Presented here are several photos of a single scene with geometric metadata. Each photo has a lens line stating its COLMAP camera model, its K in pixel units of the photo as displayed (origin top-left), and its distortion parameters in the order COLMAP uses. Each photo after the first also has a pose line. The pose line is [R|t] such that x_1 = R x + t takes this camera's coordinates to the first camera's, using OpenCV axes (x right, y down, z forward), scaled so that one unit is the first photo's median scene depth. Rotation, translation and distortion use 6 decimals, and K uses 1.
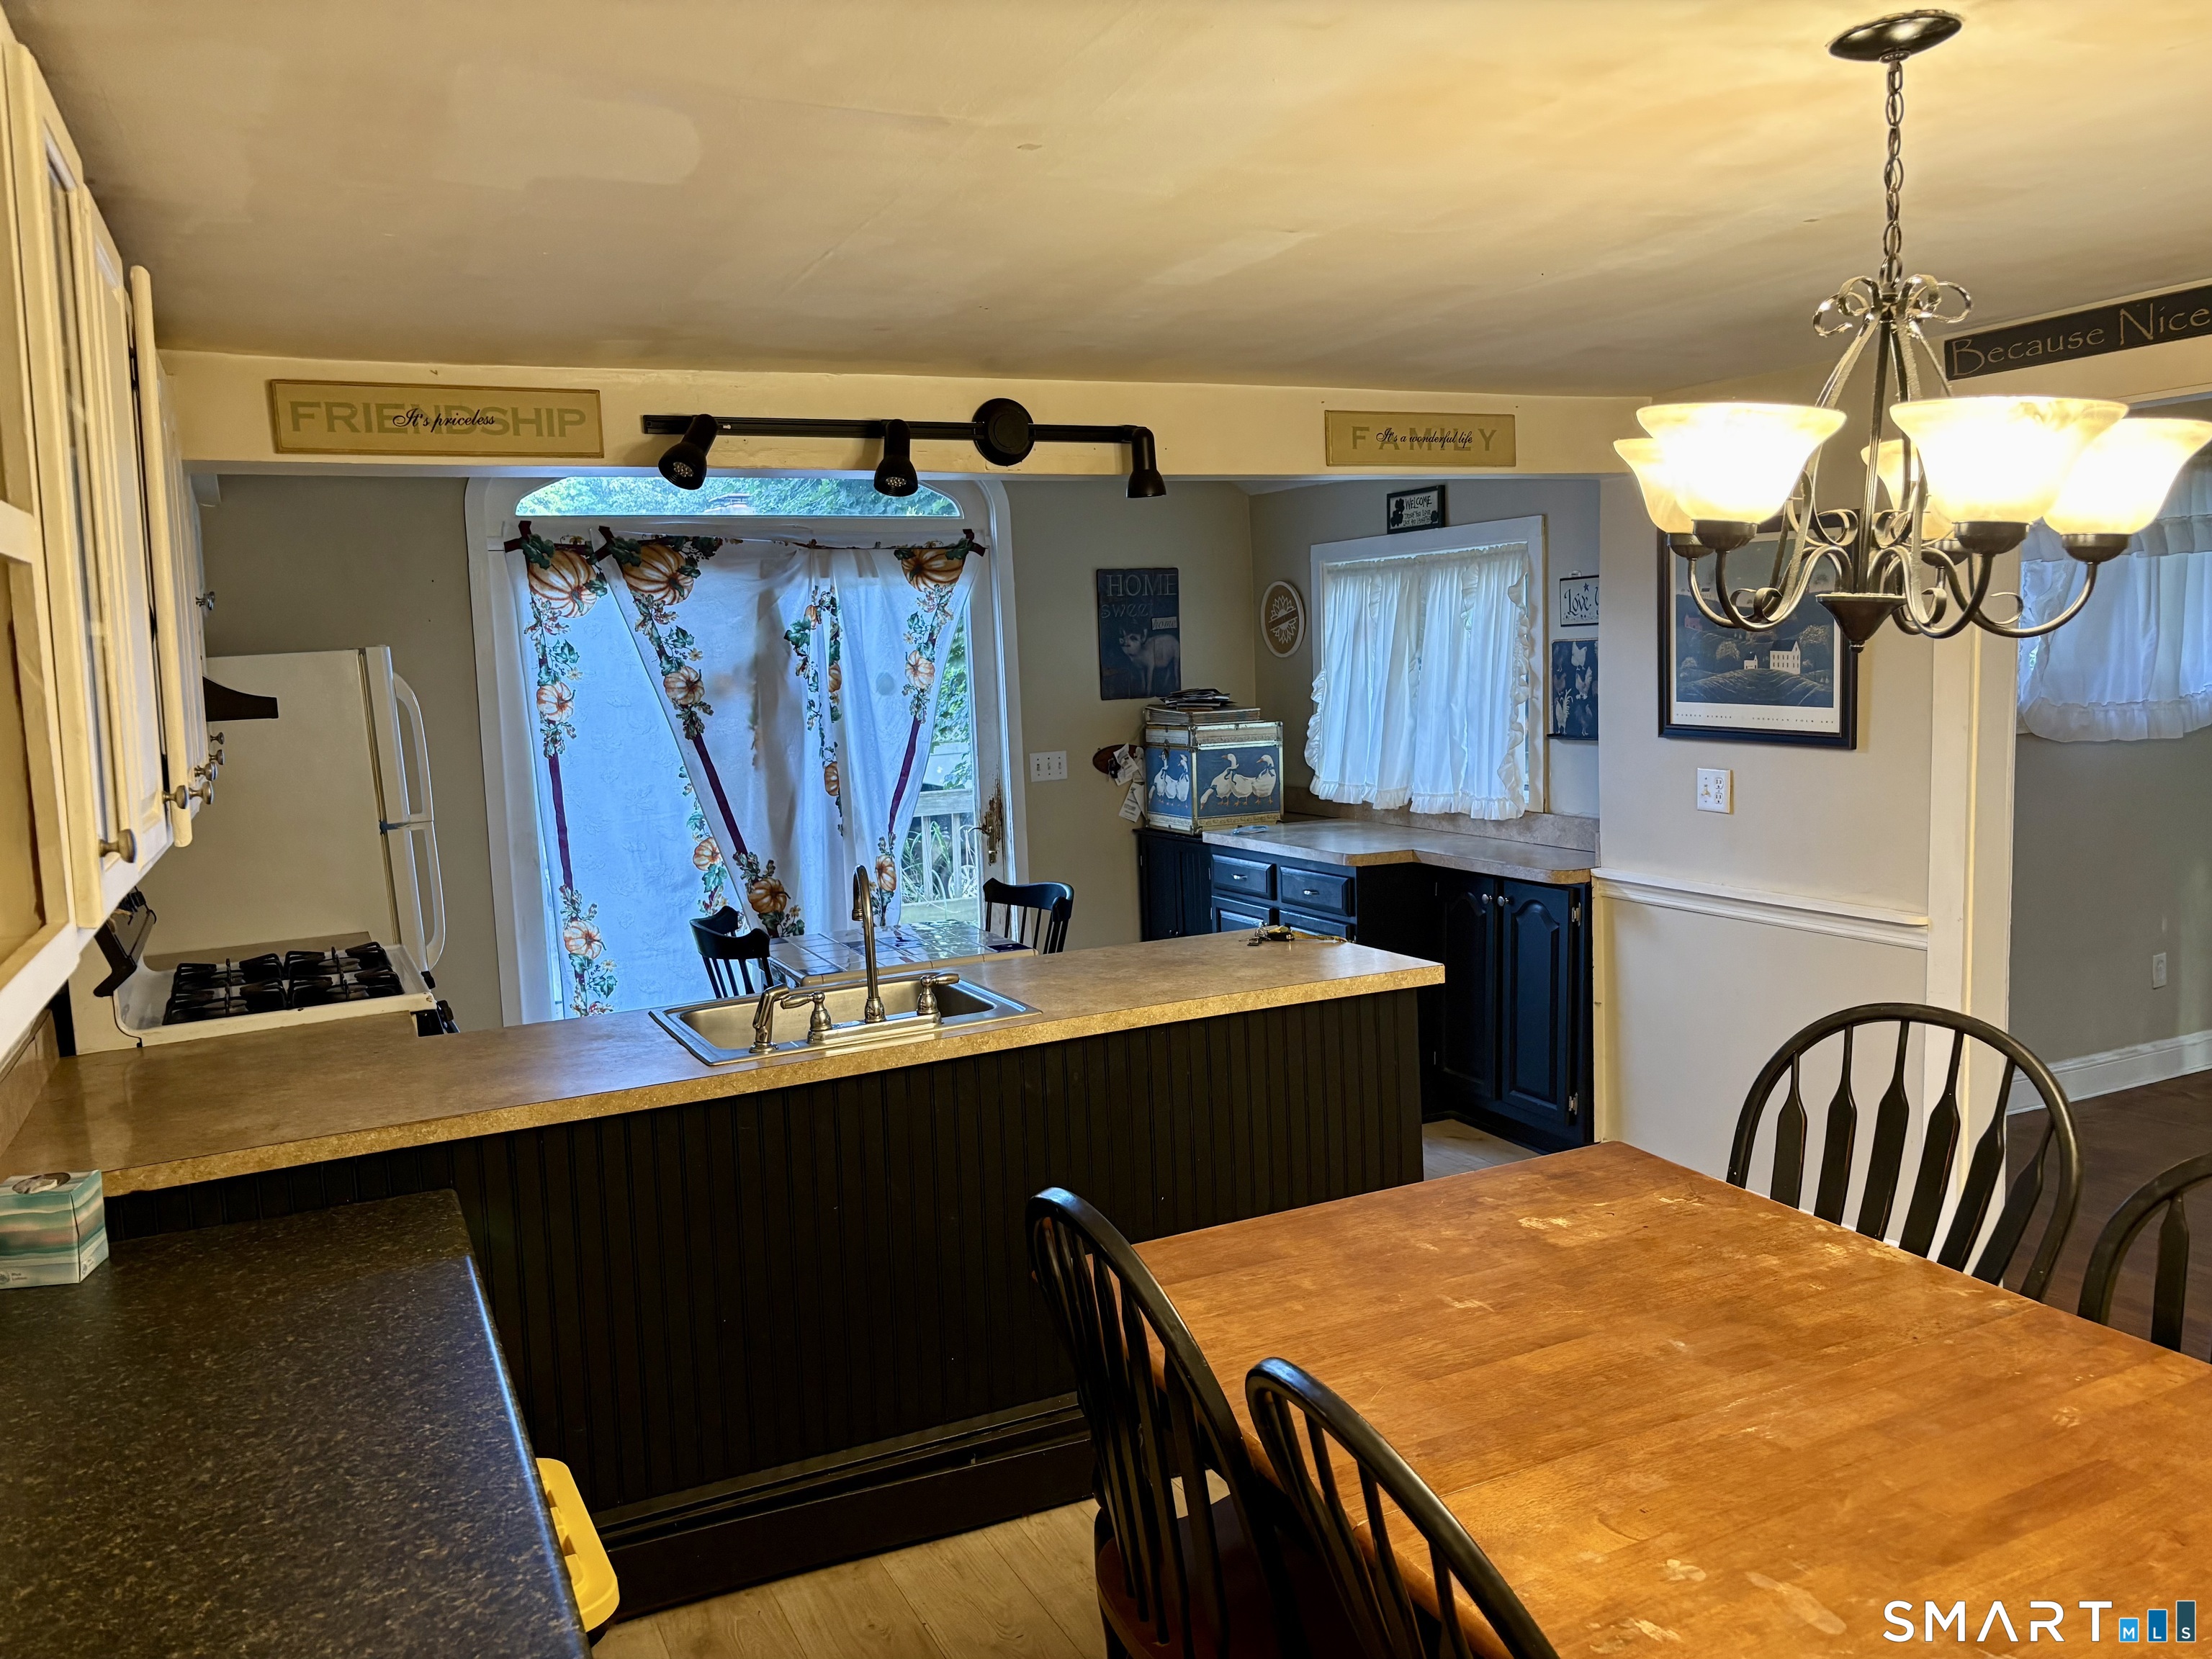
lens RADIAL K [[1685.4, 0, 1106.8], [0, 1685.4, 842.5], [0, 0, 1]] dist [0.057390, -0.060987]
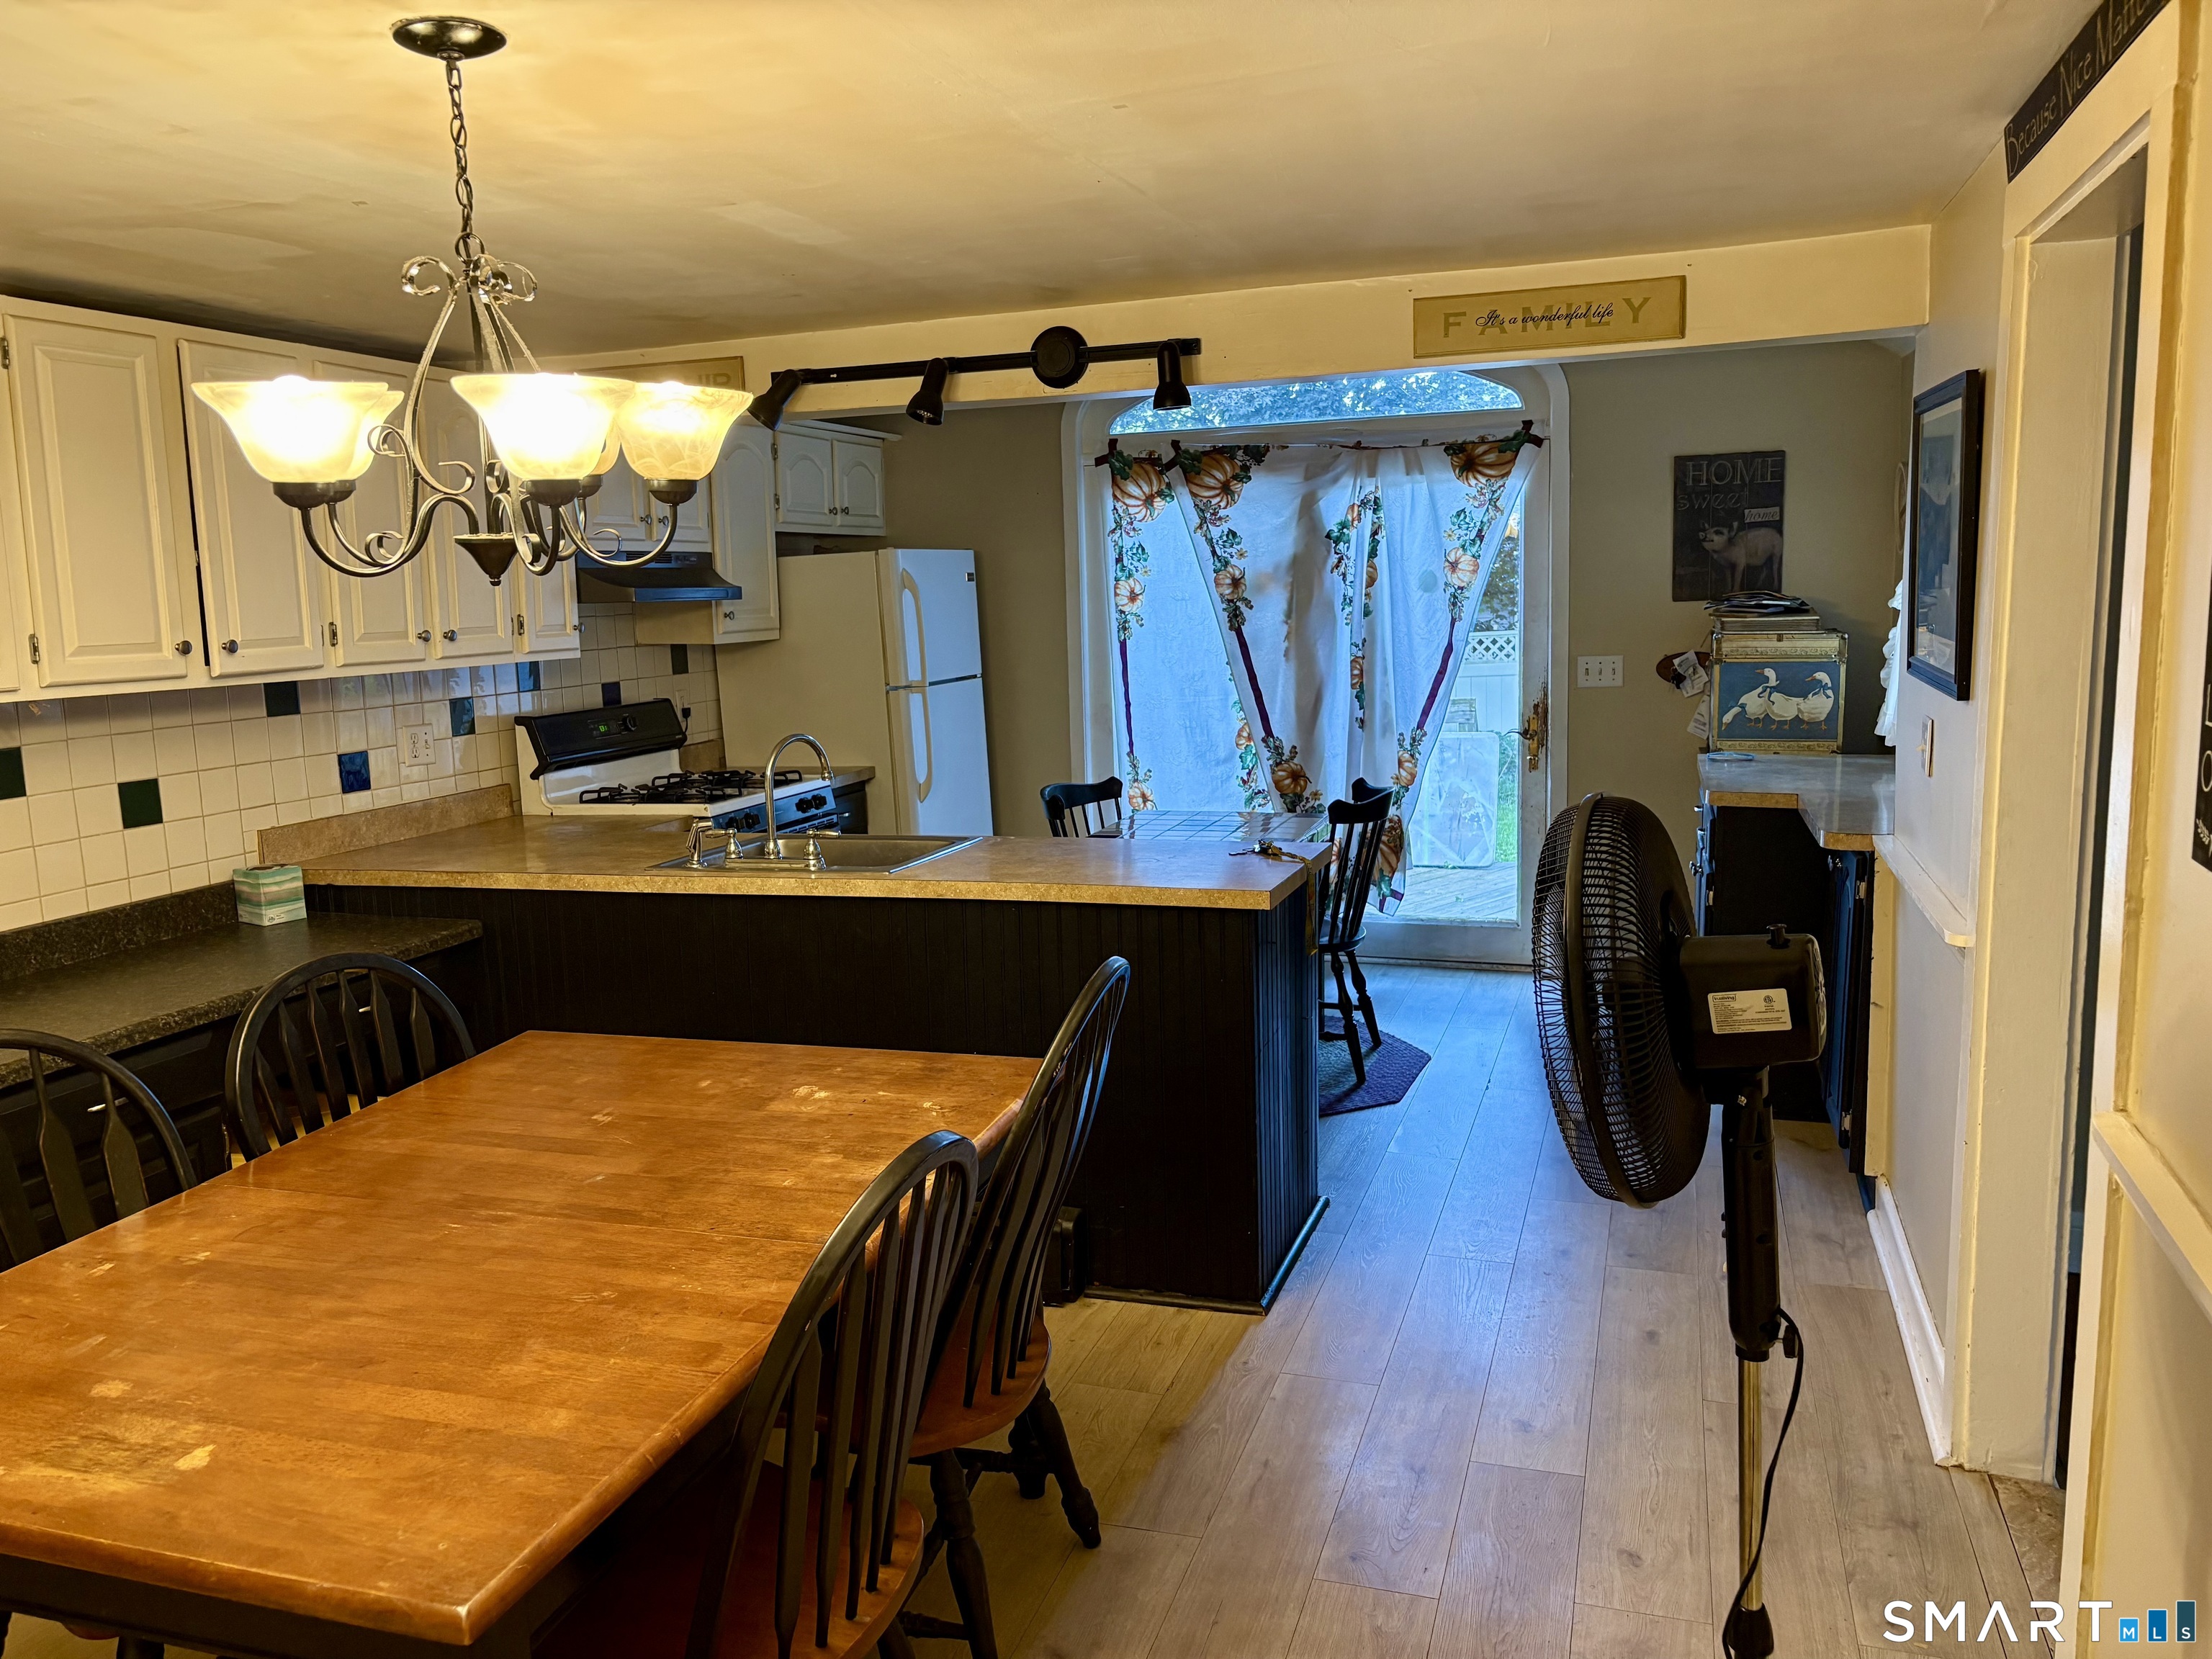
lens RADIAL K [[1685.4, 0, 1093.3], [0, 1685.4, 846.4], [0, 0, 1]] dist [0.057390, -0.060987]
pose [[0.707083, 0.124873, -0.696018, 0.474936], [-0.074895, 0.991973, 0.101885, -0.026257], [0.703154, -0.019913, 0.710759, 0.143387]]
